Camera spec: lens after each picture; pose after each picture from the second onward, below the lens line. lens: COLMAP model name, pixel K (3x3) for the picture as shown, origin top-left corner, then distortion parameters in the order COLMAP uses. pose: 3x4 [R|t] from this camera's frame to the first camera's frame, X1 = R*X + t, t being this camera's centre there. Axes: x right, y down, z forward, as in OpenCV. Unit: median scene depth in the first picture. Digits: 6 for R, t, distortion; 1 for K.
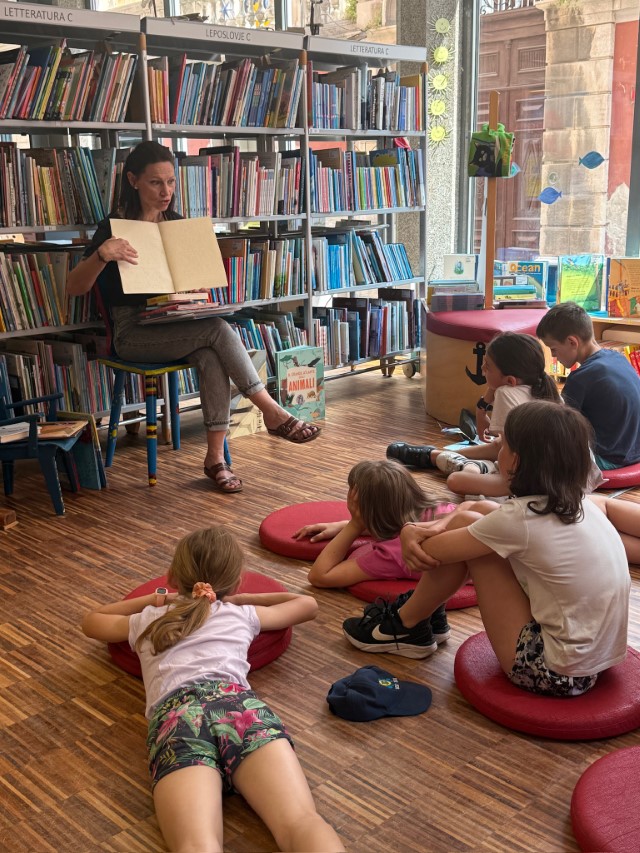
lens RADIAL K [[934.3, 0, 330.1], [0, 934.3, 428.5], [0, 0, 1]] dist [0.237630, -0.525526]
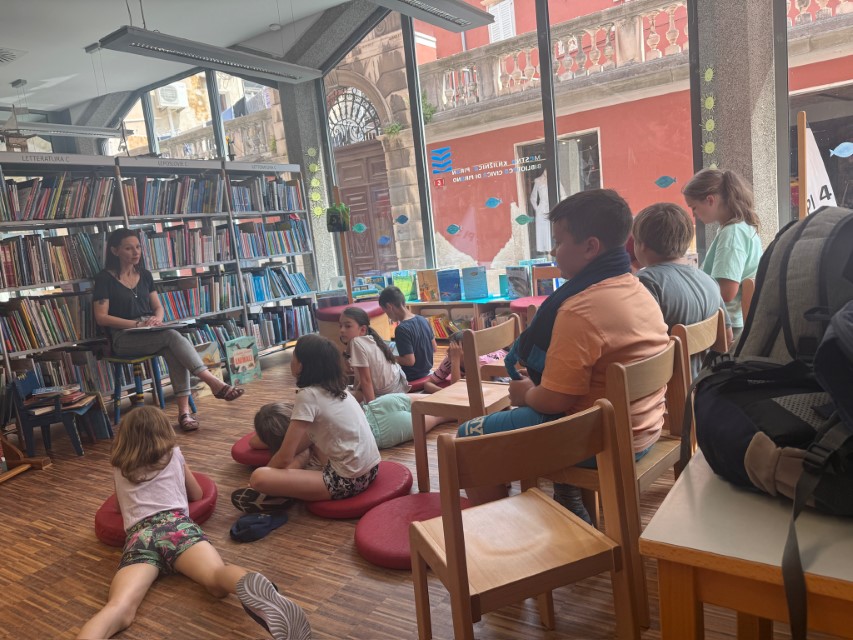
lens RADIAL K [[586.9, 0, 430.2], [0, 586.9, 327.4], [0, 0, 1]] dist [0.038023, -0.053702]
pose [[0.971064, -0.115474, 0.209048, 0.078381], [0.137229, 0.986193, -0.092695, 0.038169], [-0.195458, 0.118700, 0.973502, -0.082215]]
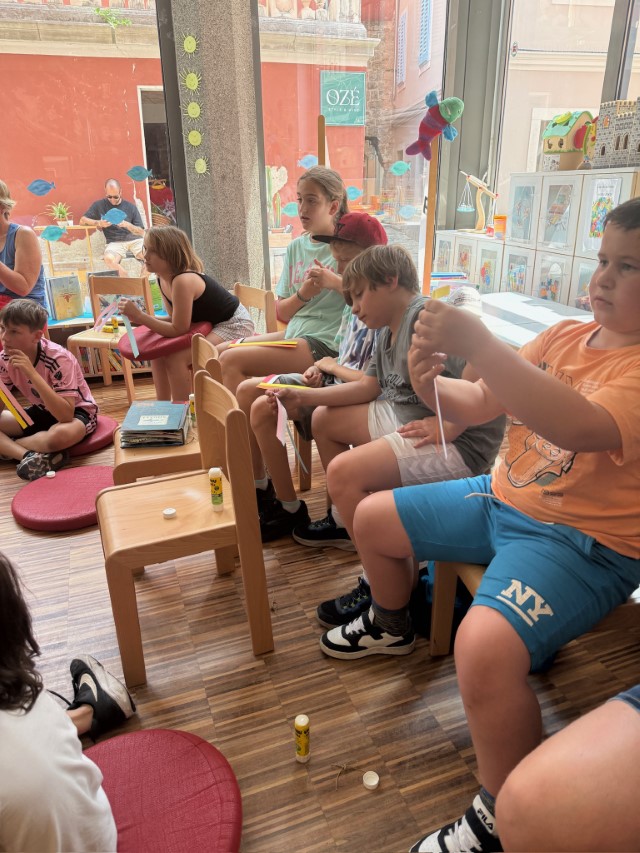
lens RADIAL K [[586.9, 0, 319.6], [0, 586.9, 438.8], [0, 0, 1]] dist [0.038023, -0.053702]
pose [[0.405809, -0.343836, 0.846815, -0.020238], [0.236337, 0.934501, 0.266183, -0.059600], [-0.882873, 0.092114, 0.460490, 0.224923]]
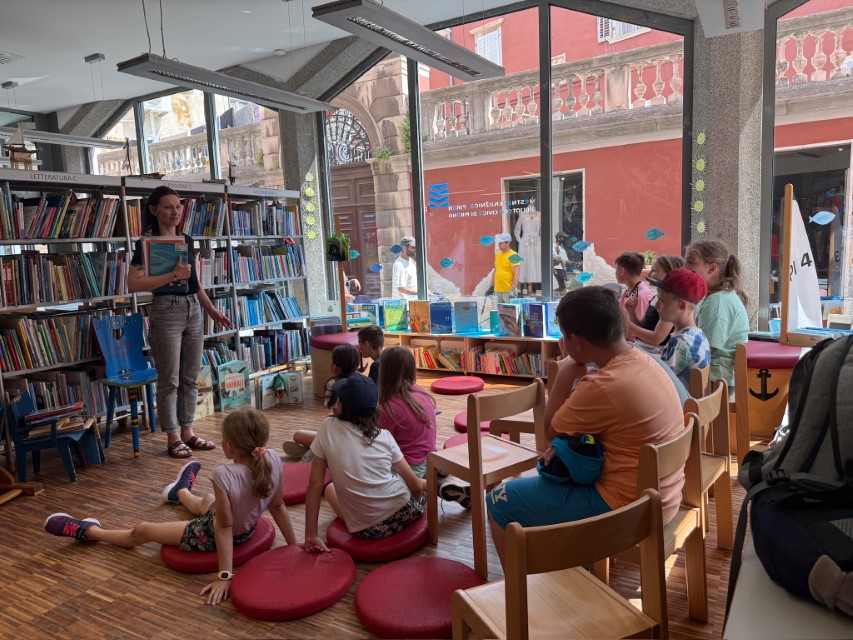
lens RADIAL K [[586.9, 0, 430.2], [0, 586.9, 327.4], [0, 0, 1]] dist [0.038023, -0.053702]
pose [[0.961479, -0.058674, 0.268544, 0.027449], [0.090871, 0.989872, -0.109071, -0.001633], [-0.259424, 0.129272, 0.957073, -0.093807]]
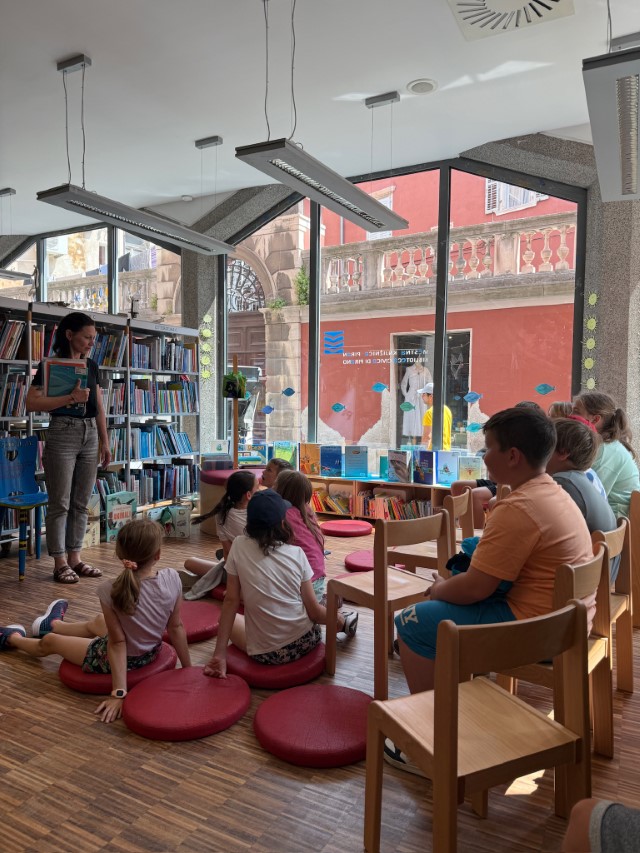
lens RADIAL K [[586.9, 0, 319.6], [0, 586.9, 438.8], [0, 0, 1]] dist [0.038023, -0.053702]
pose [[0.955906, 0.012793, 0.293394, -0.005272], [0.043419, 0.981915, -0.184278, 0.026461], [-0.290445, 0.188891, 0.938063, -0.087448]]
